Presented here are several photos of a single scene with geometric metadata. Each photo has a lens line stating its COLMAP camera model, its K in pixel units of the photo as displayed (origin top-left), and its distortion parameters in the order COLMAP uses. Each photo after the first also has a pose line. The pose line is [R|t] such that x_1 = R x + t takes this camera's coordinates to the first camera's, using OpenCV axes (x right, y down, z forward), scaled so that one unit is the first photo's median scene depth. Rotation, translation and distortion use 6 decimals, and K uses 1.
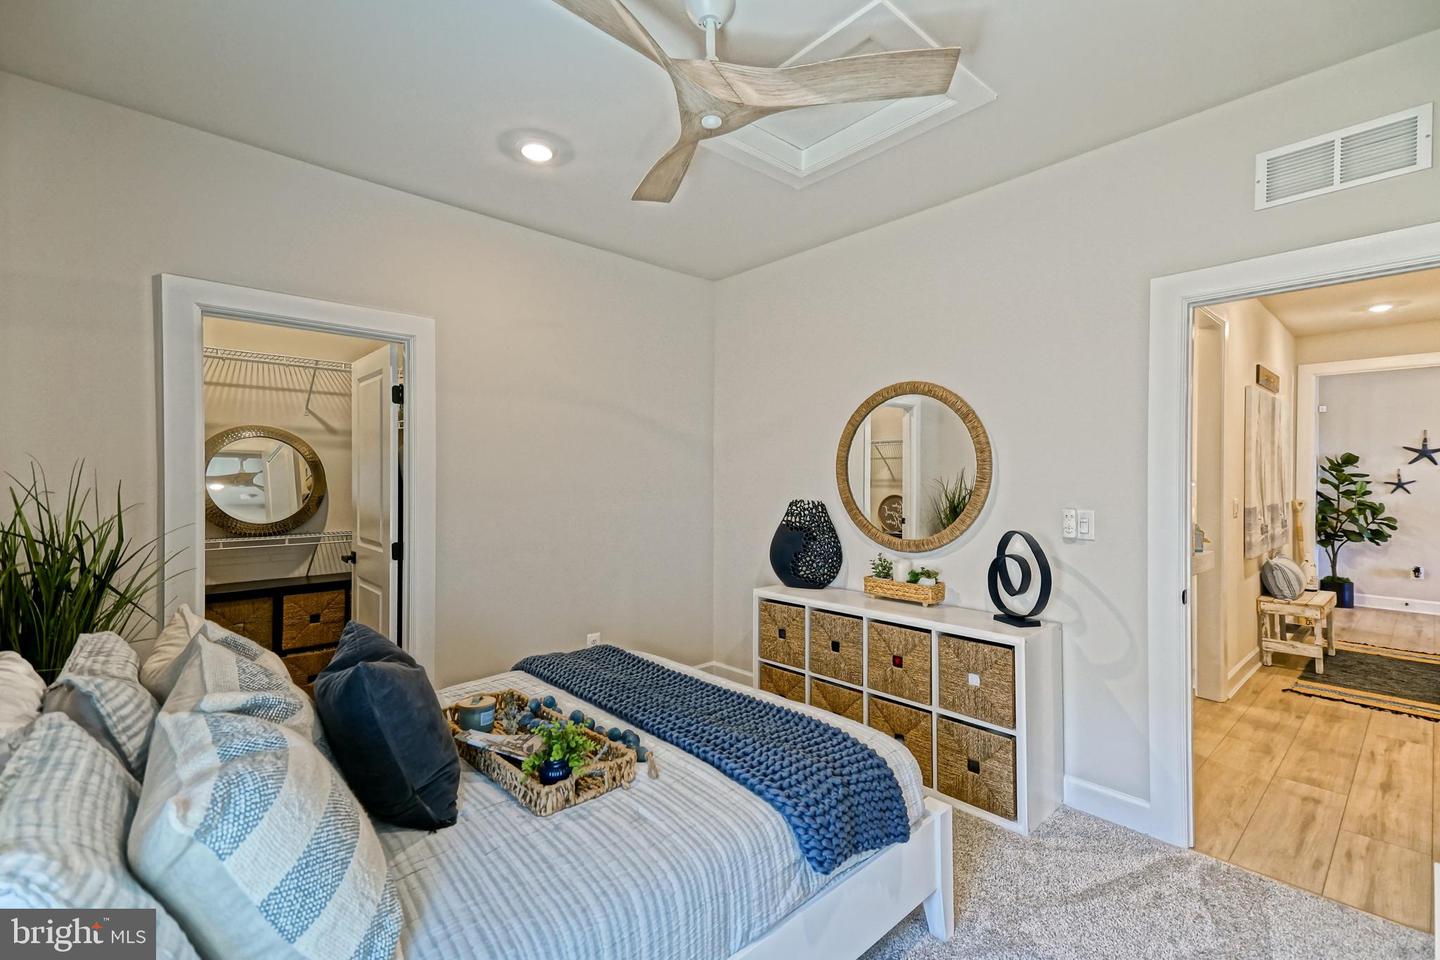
lens RADIAL K [[636.9, 0, 703.3], [0, 636.9, 456.1], [0, 0, 1]] dist [0.030271, -0.000131]
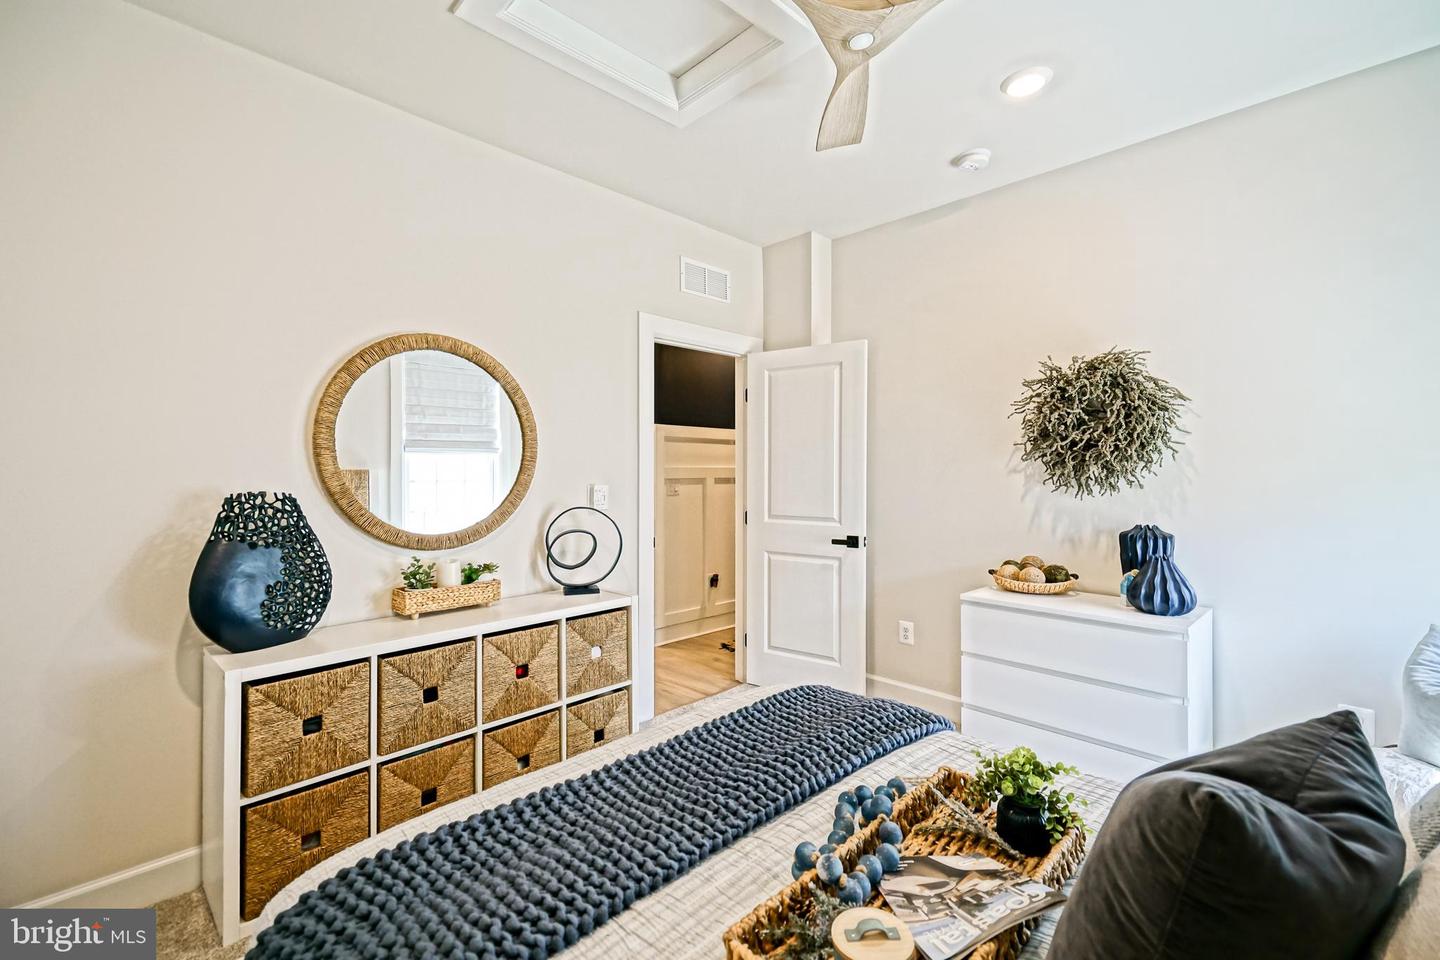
lens RADIAL K [[636.9, 0, 703.3], [0, 636.9, 456.1], [0, 0, 1]] dist [0.030271, -0.000131]
pose [[-0.048562, 0.022744, 0.998561, -0.515995], [-0.028074, 0.999315, -0.024127, 0.045962], [-0.998426, -0.029205, -0.047890, 0.745298]]
